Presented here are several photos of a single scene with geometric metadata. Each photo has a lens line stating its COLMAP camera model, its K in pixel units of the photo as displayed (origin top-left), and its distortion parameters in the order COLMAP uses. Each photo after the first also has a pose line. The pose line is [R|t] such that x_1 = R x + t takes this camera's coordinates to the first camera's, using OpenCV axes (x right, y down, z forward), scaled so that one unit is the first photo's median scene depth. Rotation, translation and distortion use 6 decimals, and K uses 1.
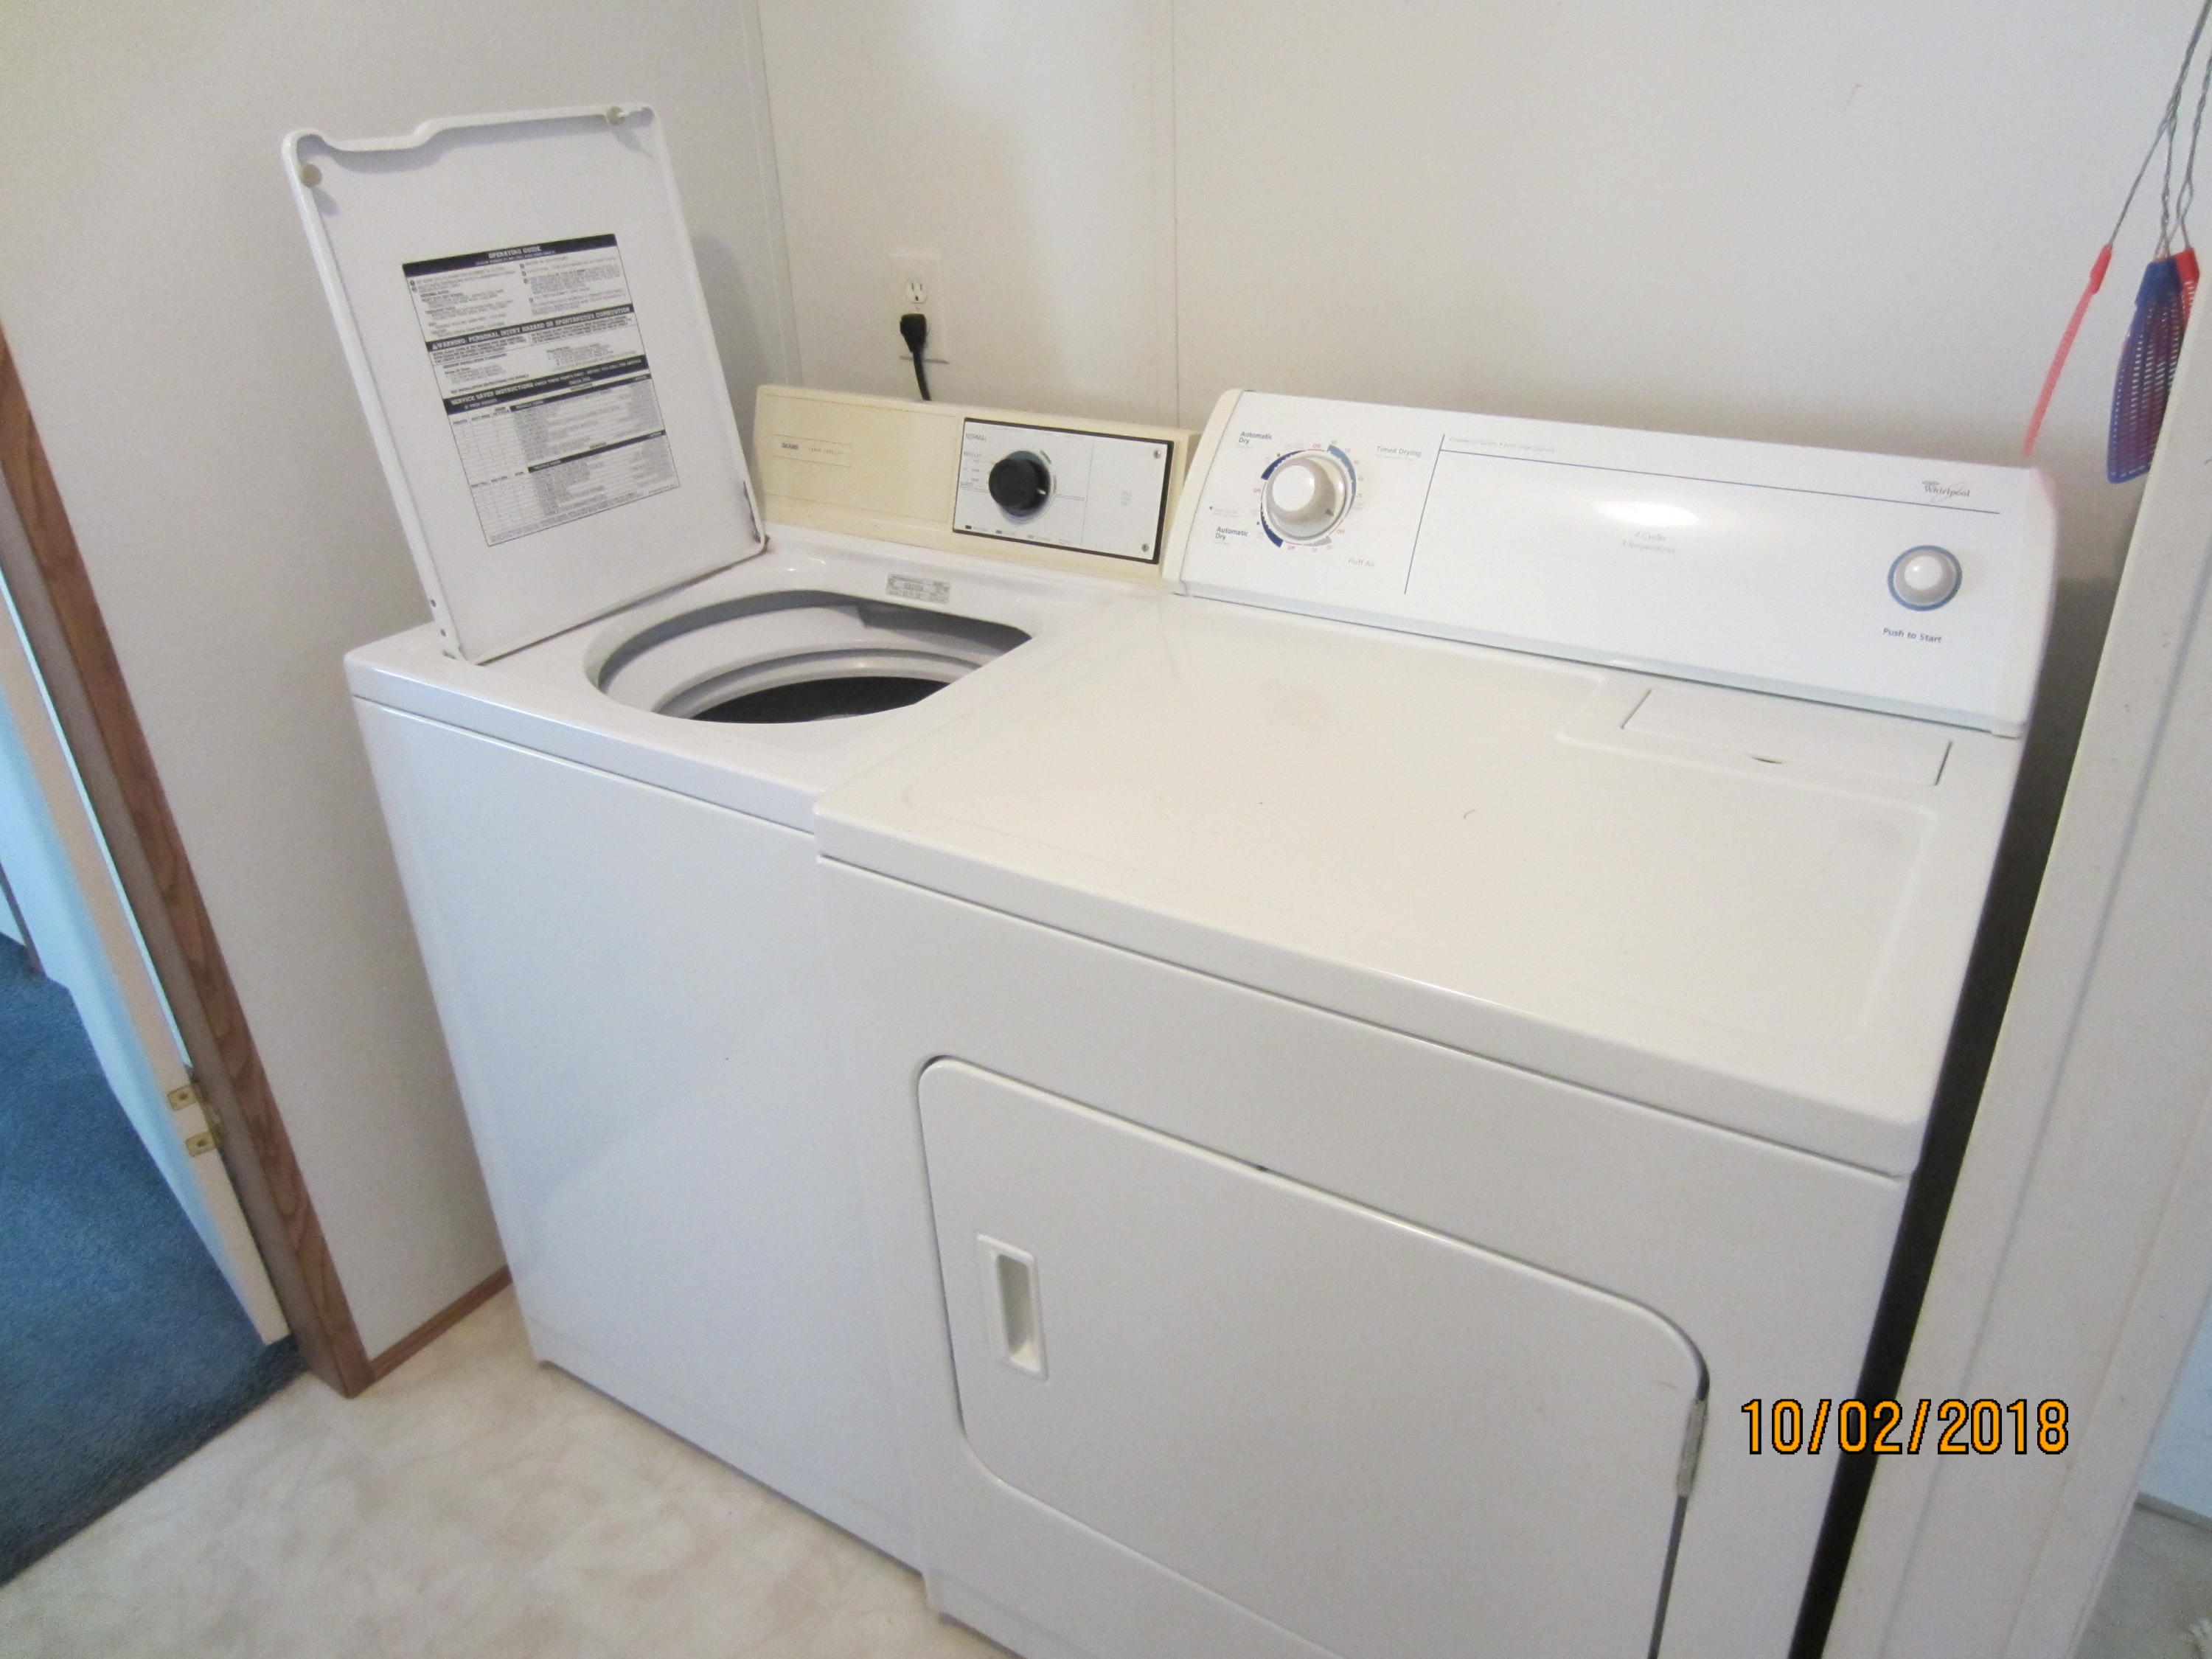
lens RADIAL K [[1557.6, 0, 1112.8], [0, 1557.6, 822.3], [0, 0, 1]] dist [-0.035288, 0.015204]
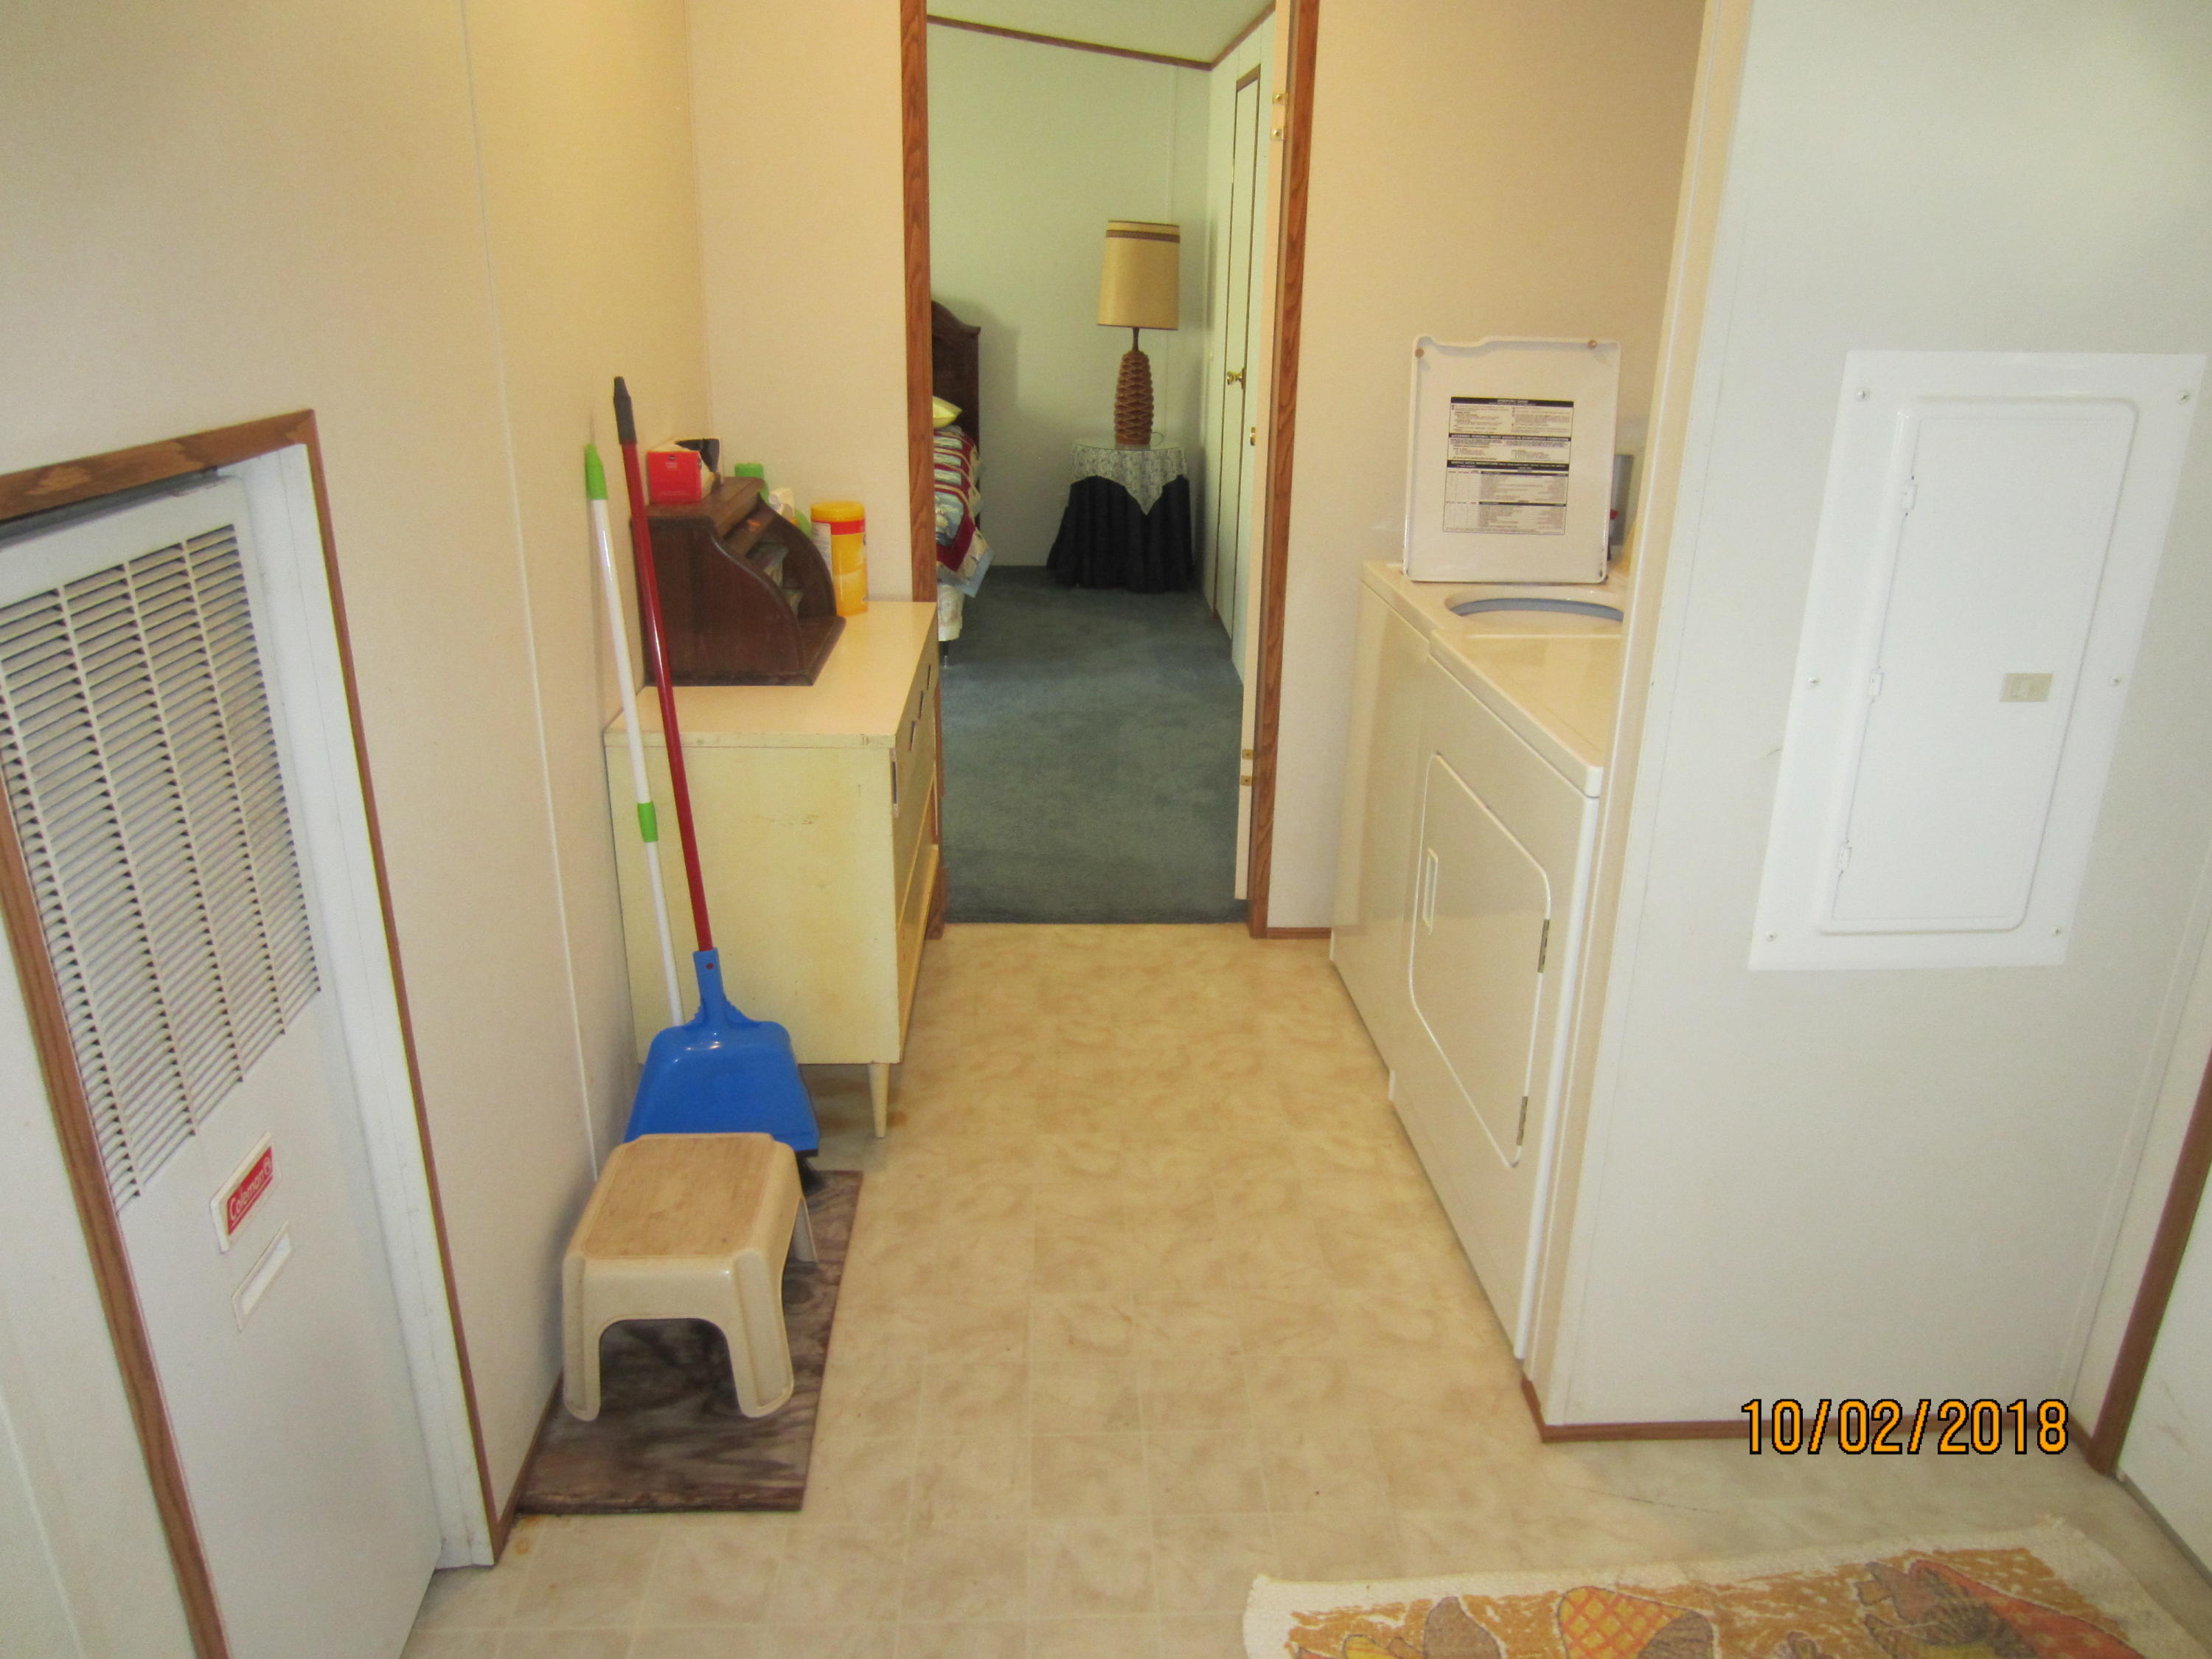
lens RADIAL K [[1557.6, 0, 1105.6], [0, 1557.6, 831.7], [0, 0, 1]] dist [-0.035288, 0.015204]
pose [[0.599008, 0.329389, -0.729857, 0.934215], [-0.406227, 0.910479, 0.077507, 0.201726], [0.690050, 0.250061, 0.679191, -0.599065]]
